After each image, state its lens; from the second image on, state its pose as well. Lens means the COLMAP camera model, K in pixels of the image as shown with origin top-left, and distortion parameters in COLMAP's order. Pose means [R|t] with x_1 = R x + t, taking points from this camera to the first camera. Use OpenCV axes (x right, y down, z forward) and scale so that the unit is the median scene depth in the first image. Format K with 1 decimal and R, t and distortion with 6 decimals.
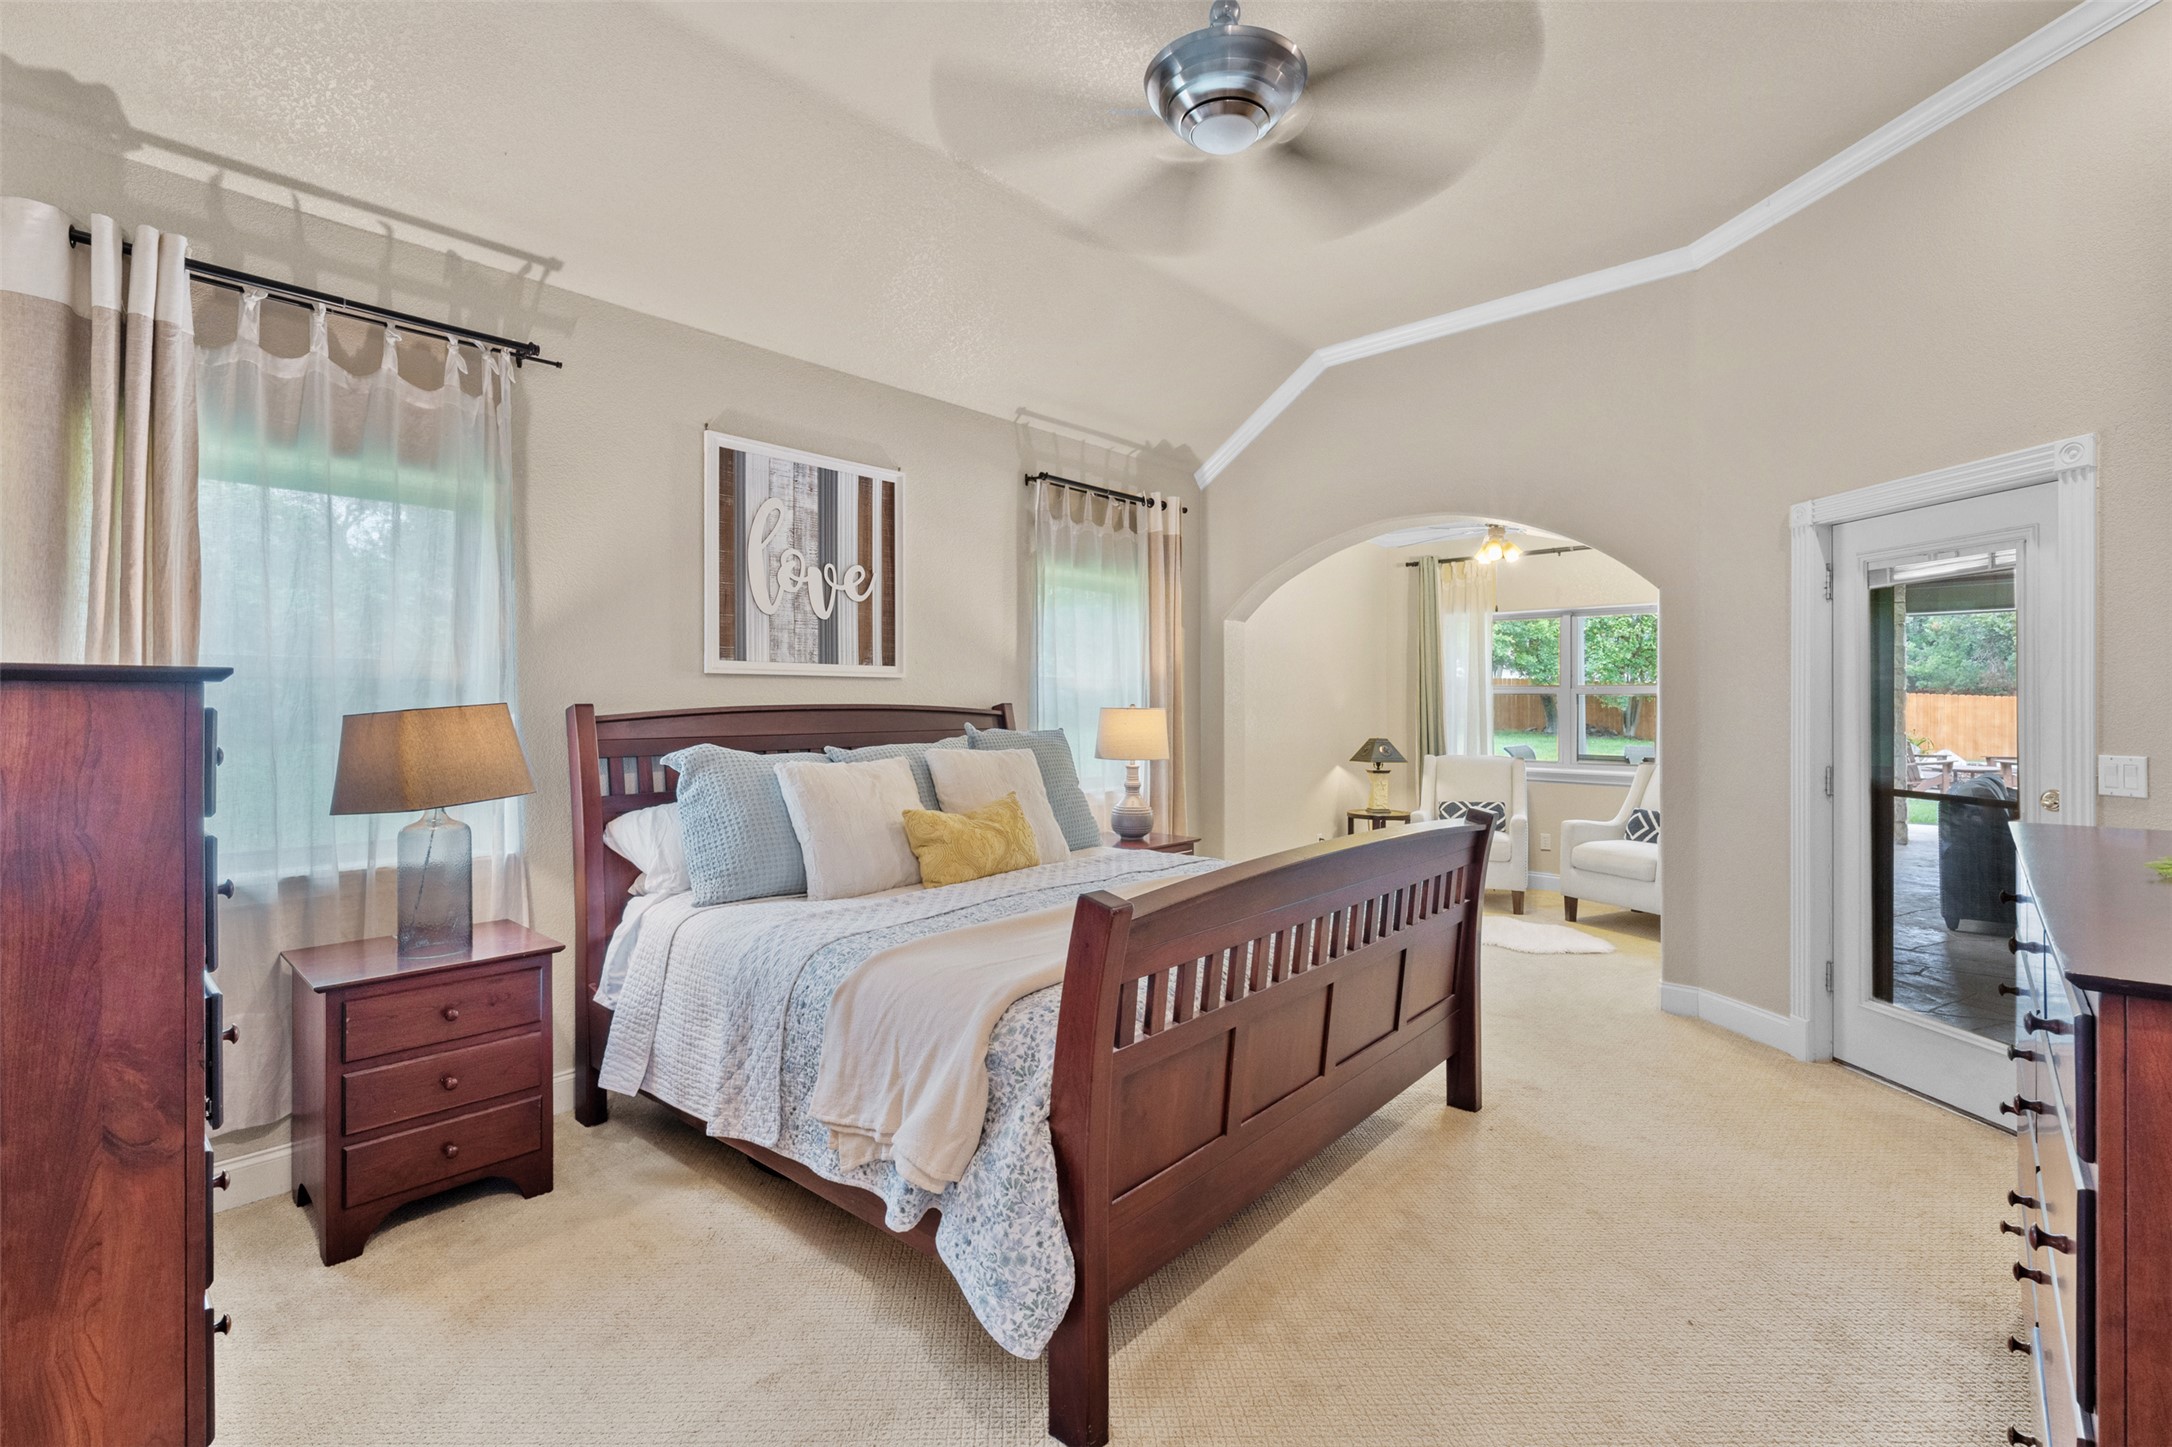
lens RADIAL K [[977.7, 0, 1099.9], [0, 977.7, 710.7], [0, 0, 1]] dist [-0.003109, -0.000032]
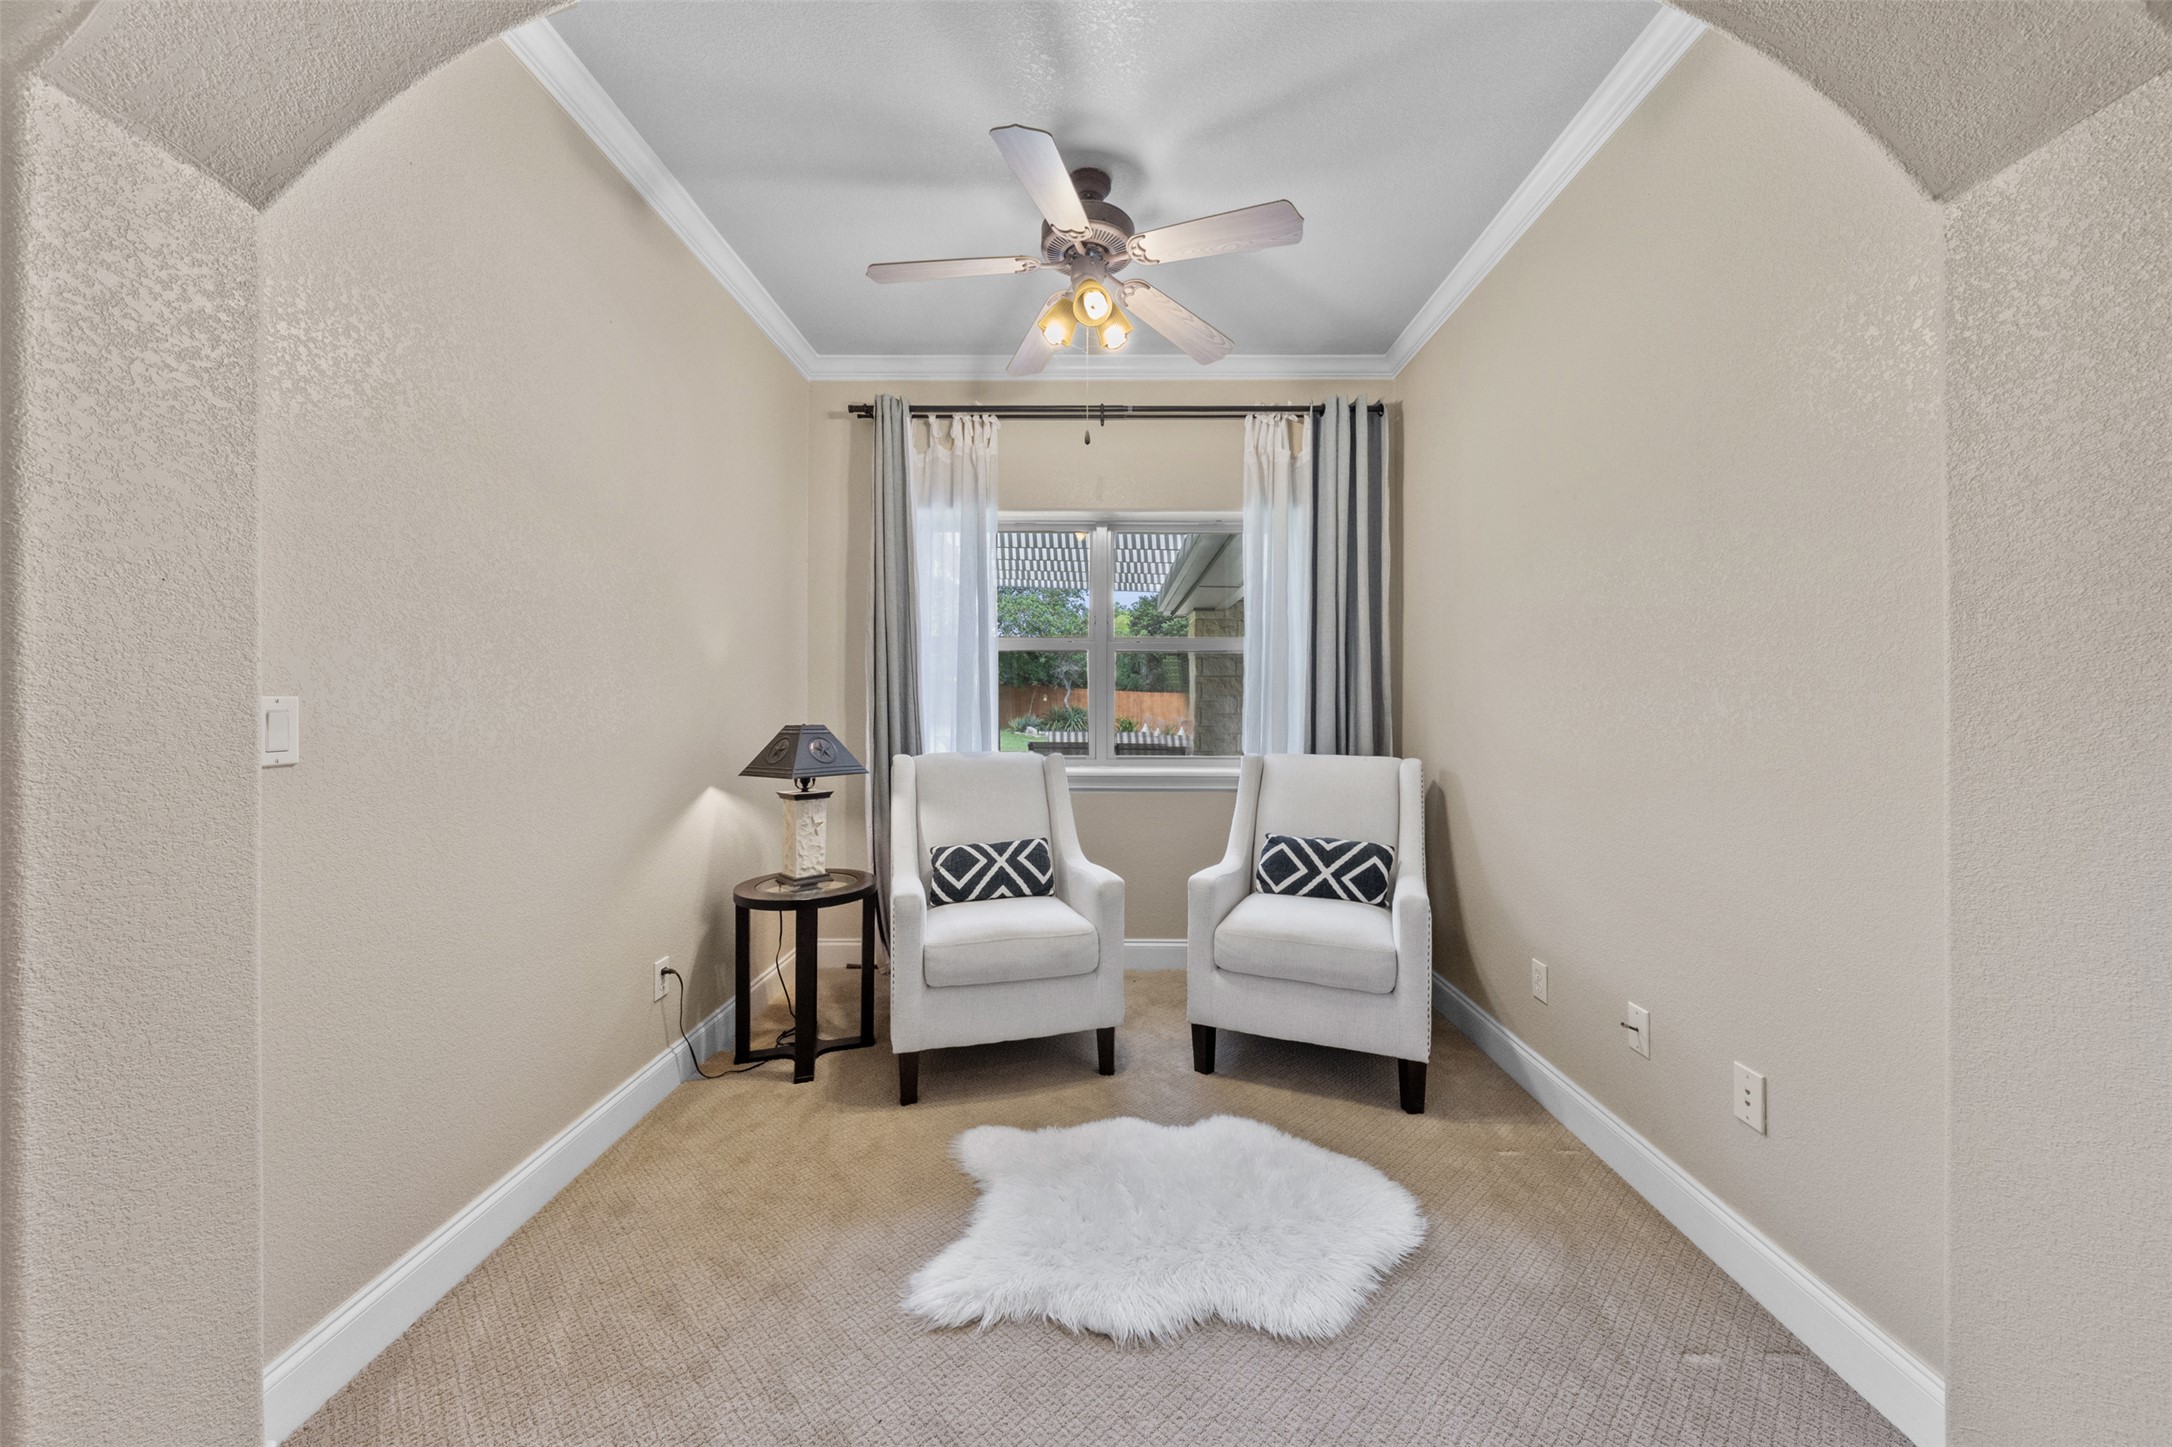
lens RADIAL K [[738.3, 0, 1103.3], [0, 738.3, 705.8], [0, 0, 1]] dist [-0.002965, -0.000092]
pose [[0.758708, -0.004729, 0.651413, 0.161726], [0.007036, 0.999975, -0.000935, 0.019751], [-0.651393, 0.005293, 0.758722, 0.633486]]
